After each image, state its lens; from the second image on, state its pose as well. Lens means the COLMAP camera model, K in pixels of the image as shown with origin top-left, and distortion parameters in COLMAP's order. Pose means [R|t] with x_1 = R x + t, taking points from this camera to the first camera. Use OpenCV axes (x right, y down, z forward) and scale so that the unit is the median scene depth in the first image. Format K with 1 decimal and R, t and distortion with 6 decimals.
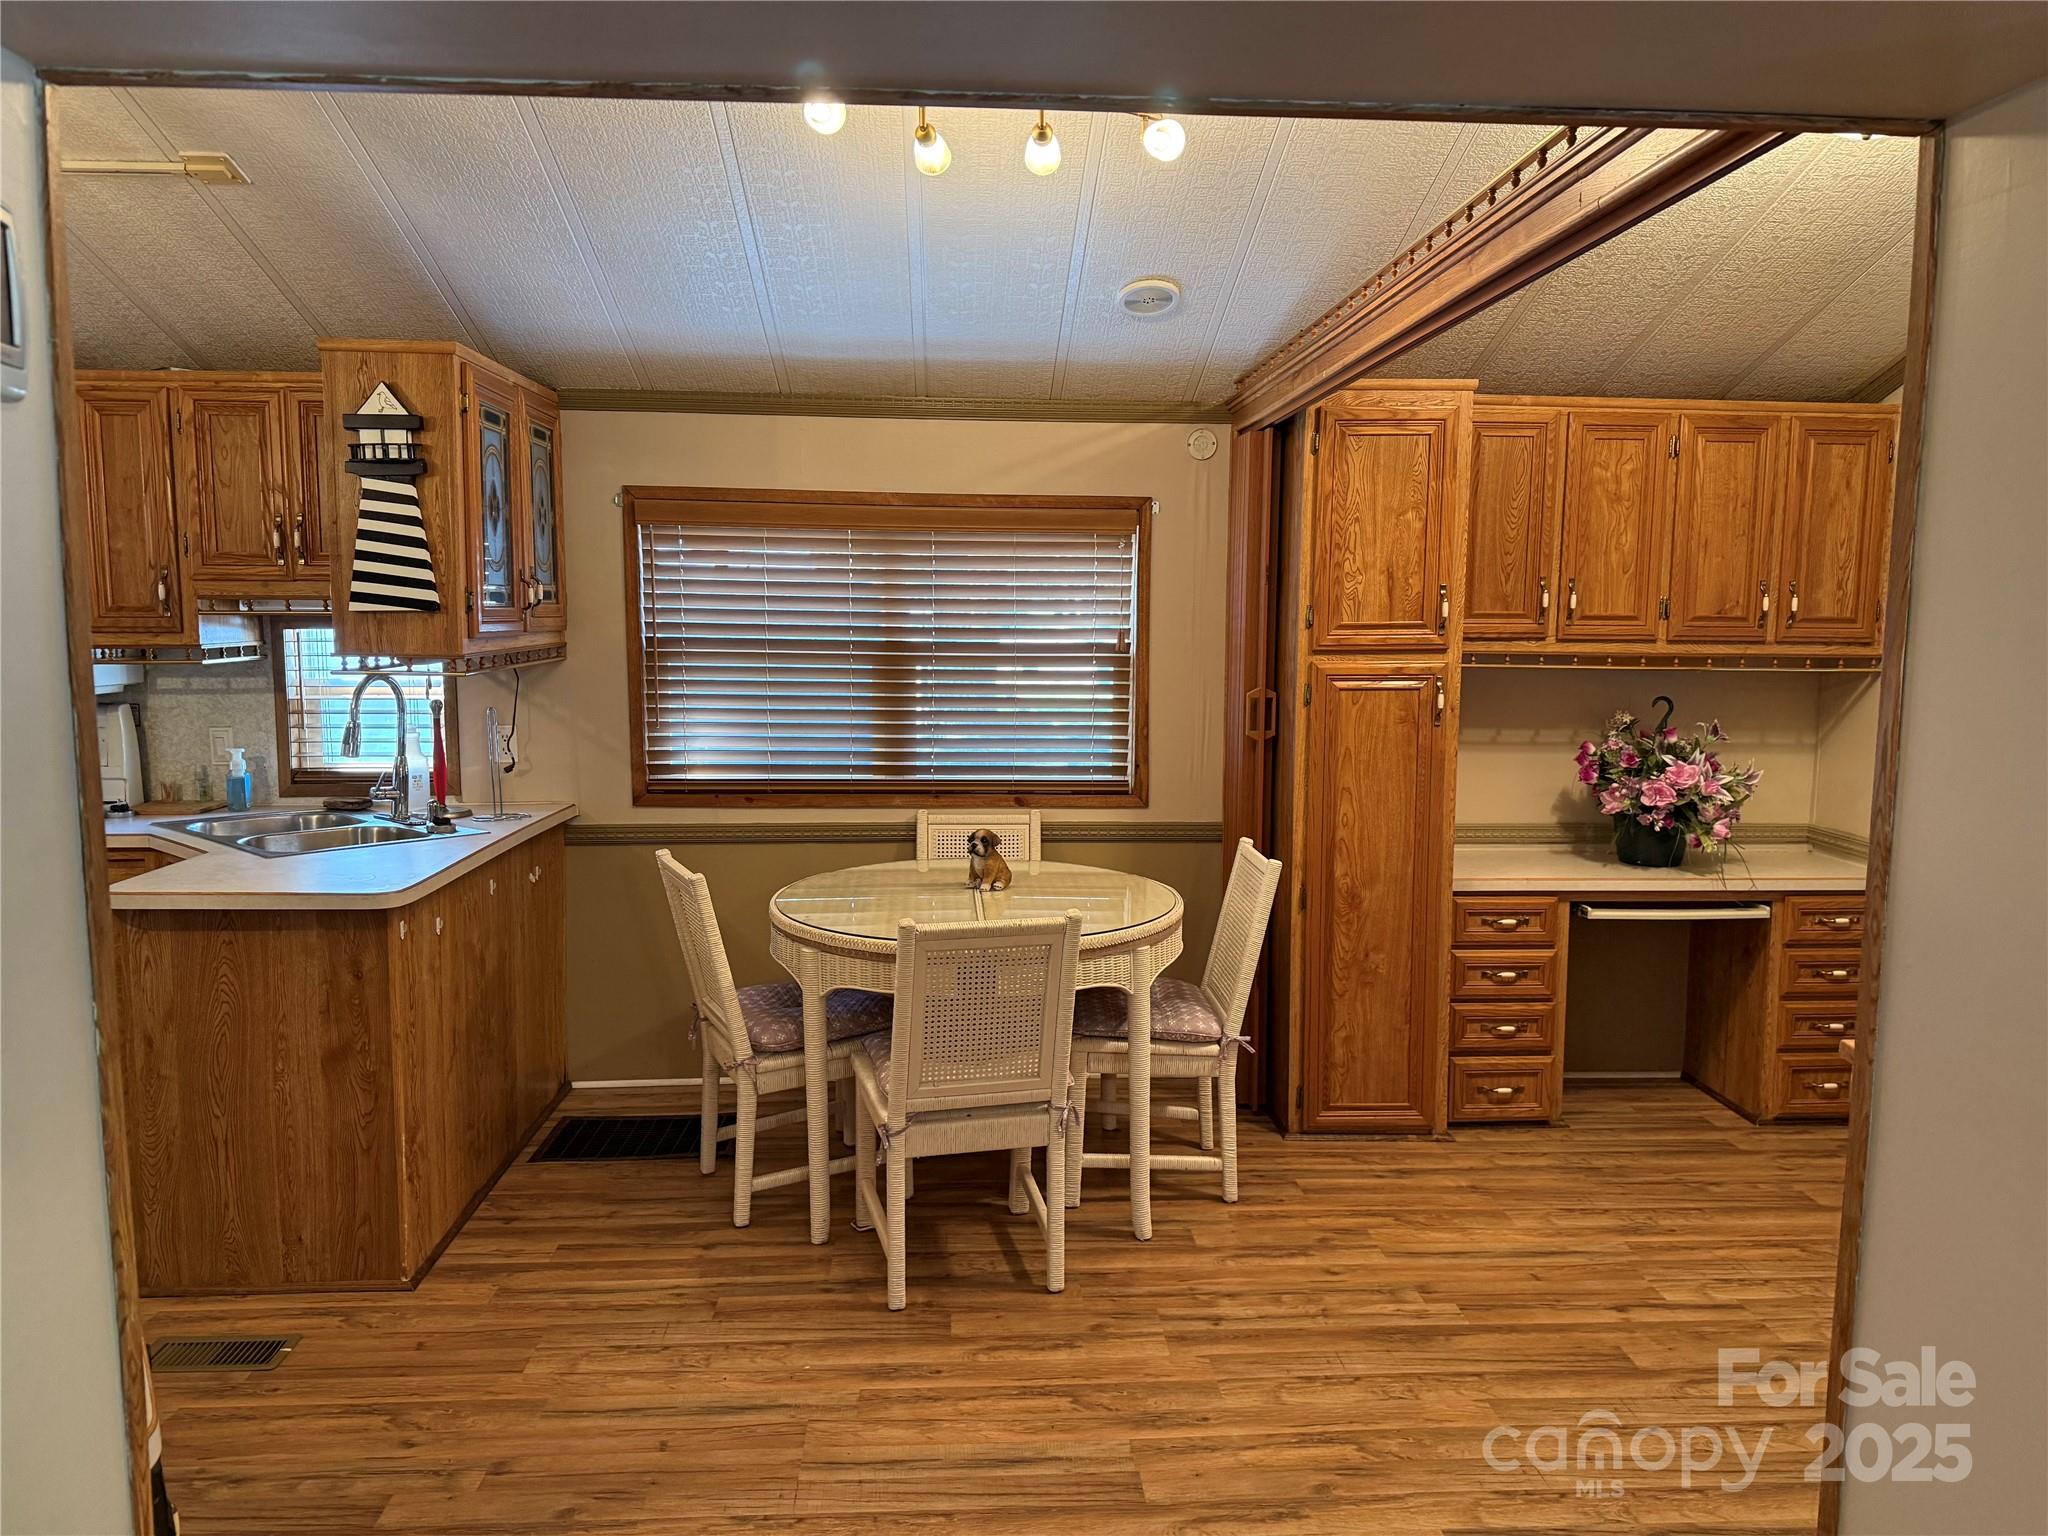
lens RADIAL K [[1445.3, 0, 1036.0], [0, 1445.3, 769.2], [0, 0, 1]] dist [0.022700, -0.031697]
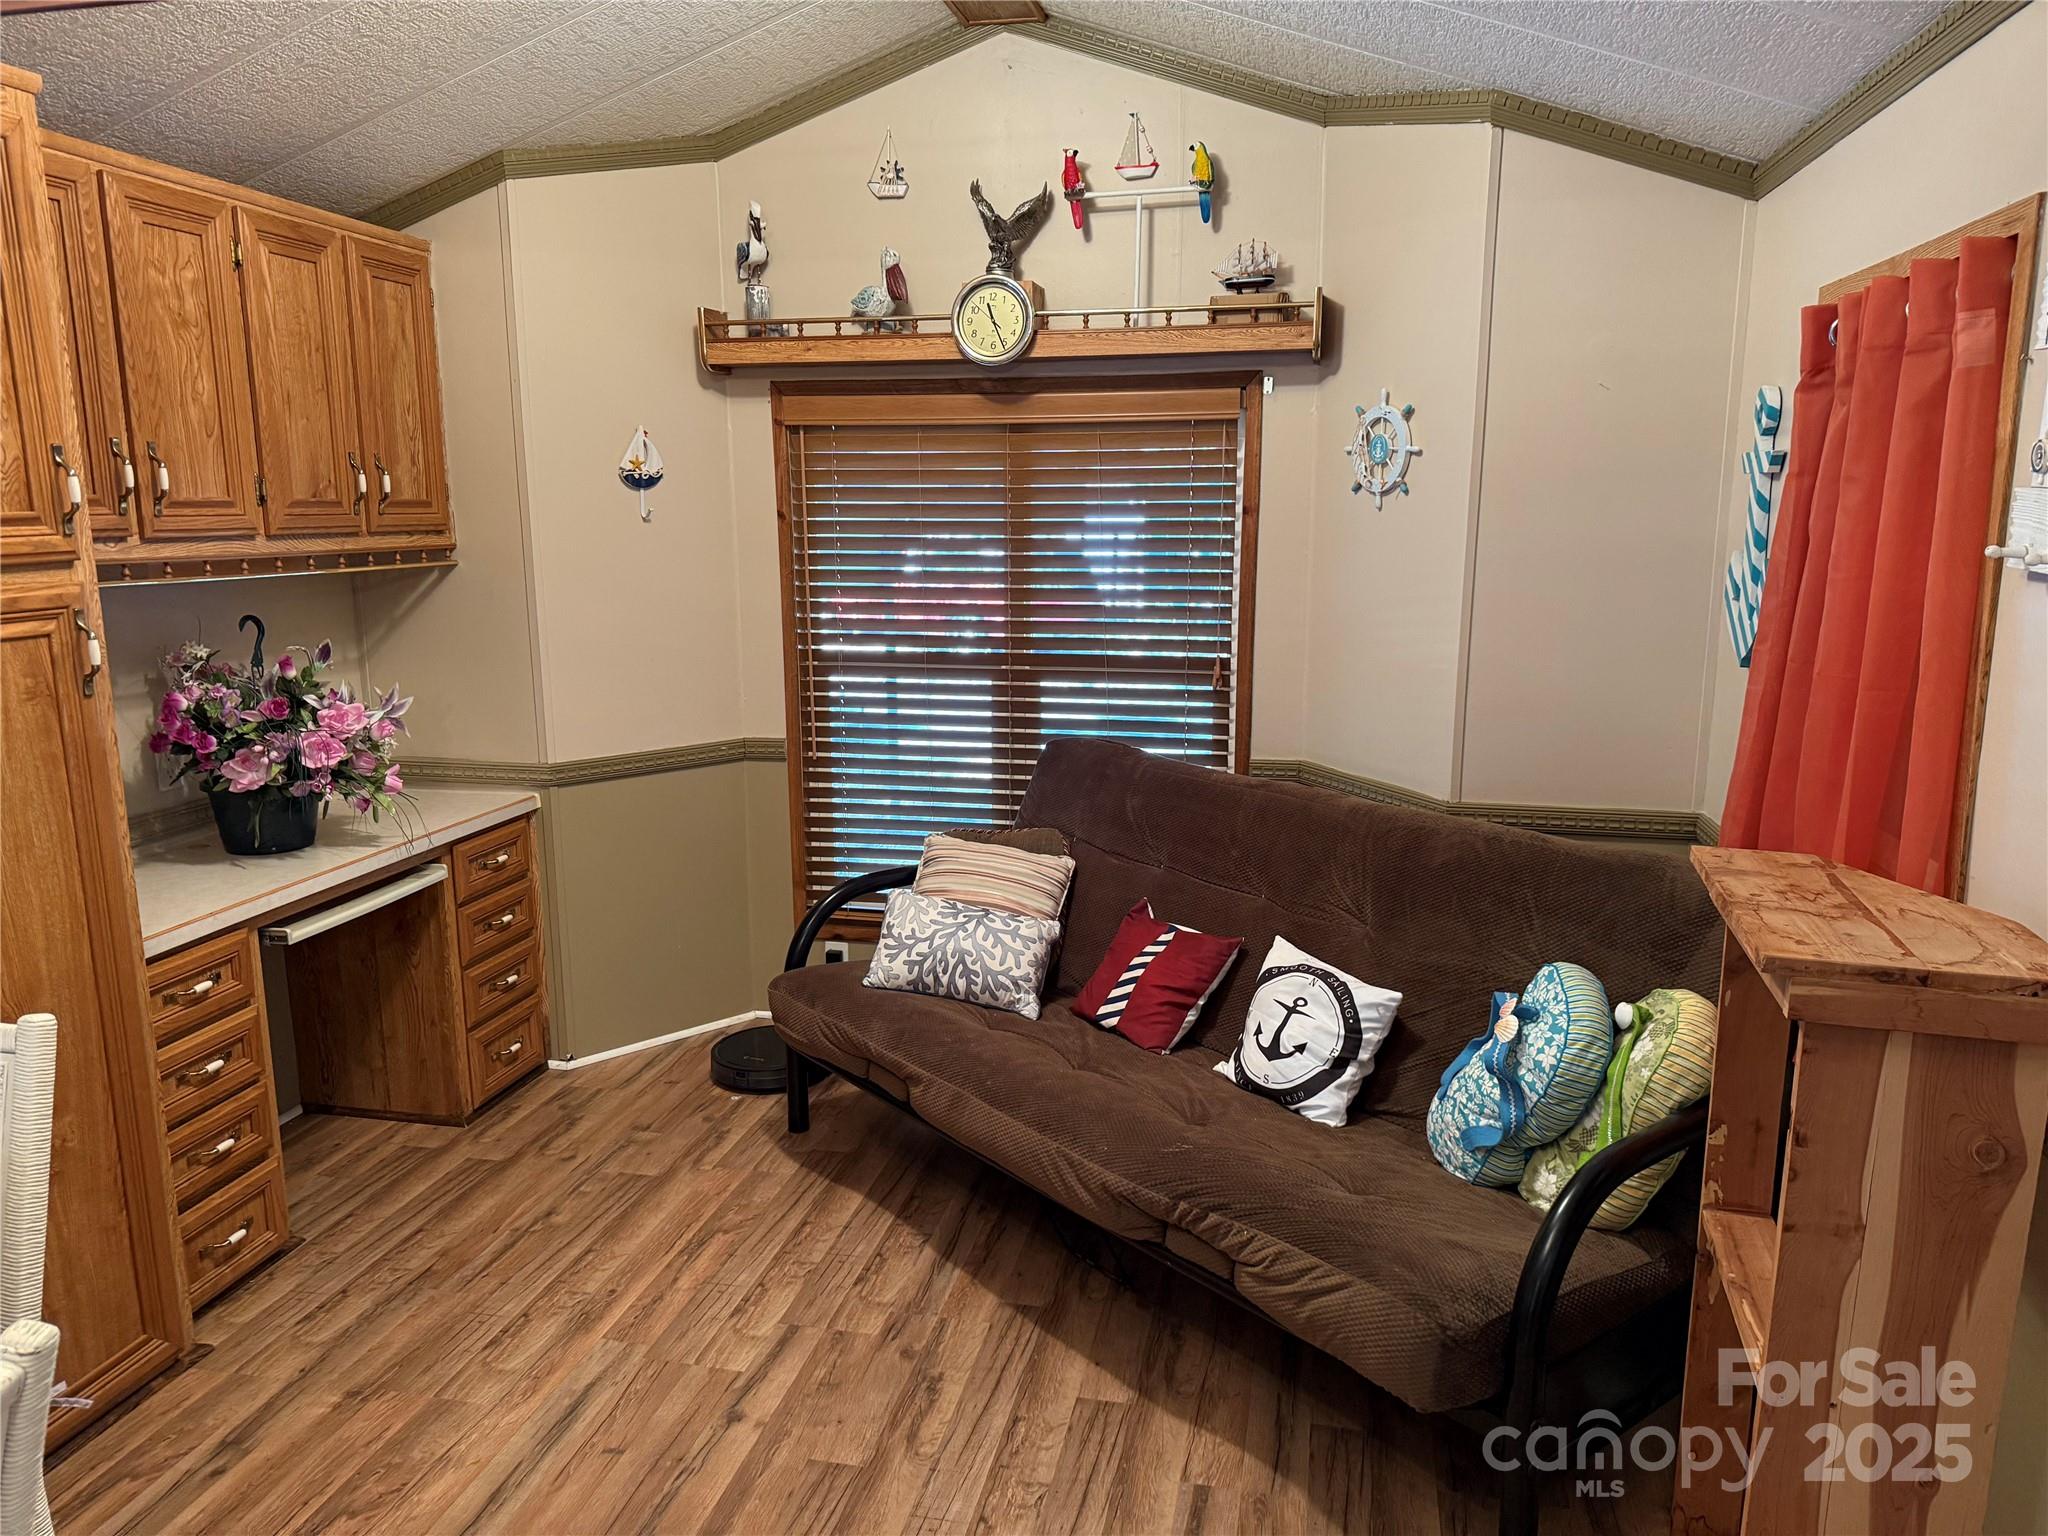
lens RADIAL K [[1445.3, 0, 1019.6], [0, 1445.3, 772.0], [0, 0, 1]] dist [0.022700, -0.031697]
pose [[0.284790, -0.186376, 0.940297, -0.151080], [0.118921, 0.980209, 0.158269, -0.044487], [-0.951185, 0.066748, 0.301317, 0.451176]]
